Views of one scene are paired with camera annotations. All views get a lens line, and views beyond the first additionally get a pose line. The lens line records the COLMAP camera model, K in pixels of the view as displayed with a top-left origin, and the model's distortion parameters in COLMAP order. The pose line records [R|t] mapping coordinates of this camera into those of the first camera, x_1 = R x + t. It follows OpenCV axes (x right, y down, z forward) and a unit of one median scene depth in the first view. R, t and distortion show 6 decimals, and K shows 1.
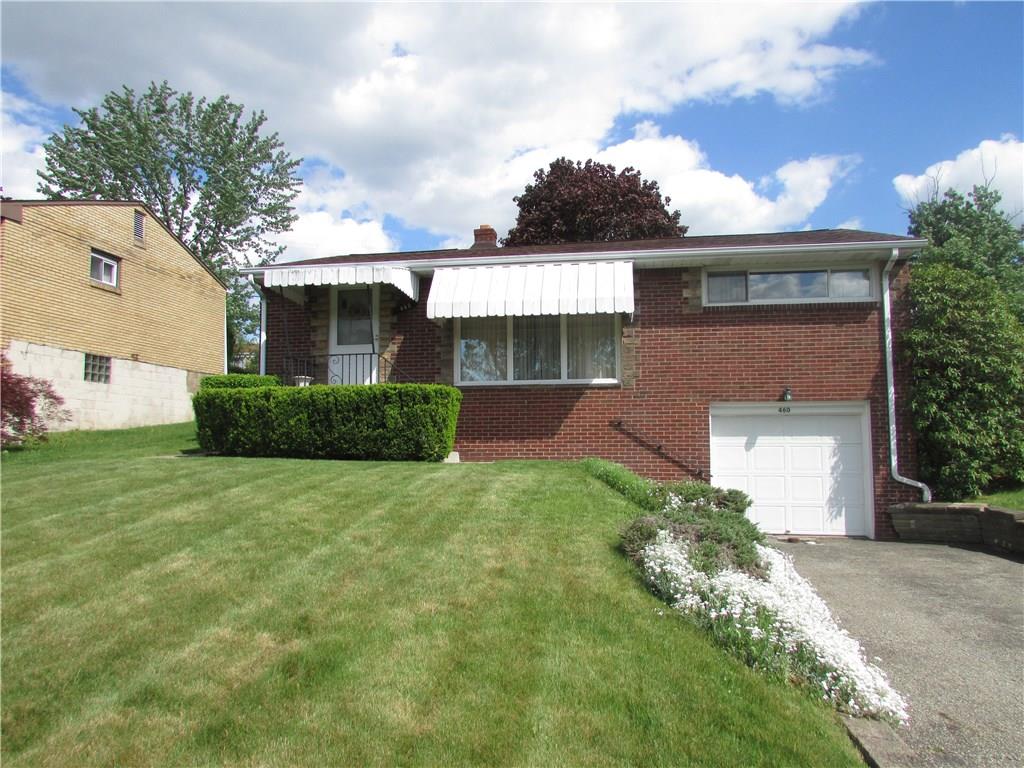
lens RADIAL K [[742.2, 0, 508.3], [0, 742.2, 387.4], [0, 0, 1]] dist [-0.010205, 0.005860]
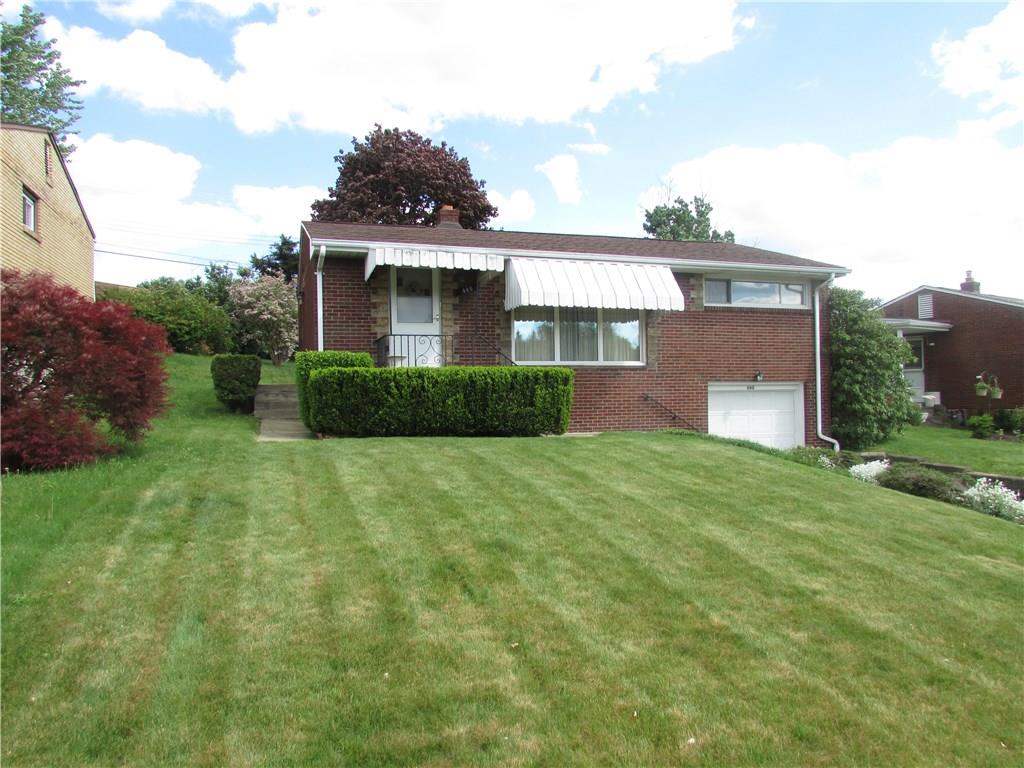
lens RADIAL K [[746.1, 0, 512.0], [0, 746.1, 384.0], [0, 0, 1]] dist [-0.008117, -0.001368]
pose [[0.886169, 0.001259, 0.463360, -0.619969], [-0.023948, 0.998784, 0.043087, -0.023031], [-0.462742, -0.049279, 0.885122, 0.023025]]
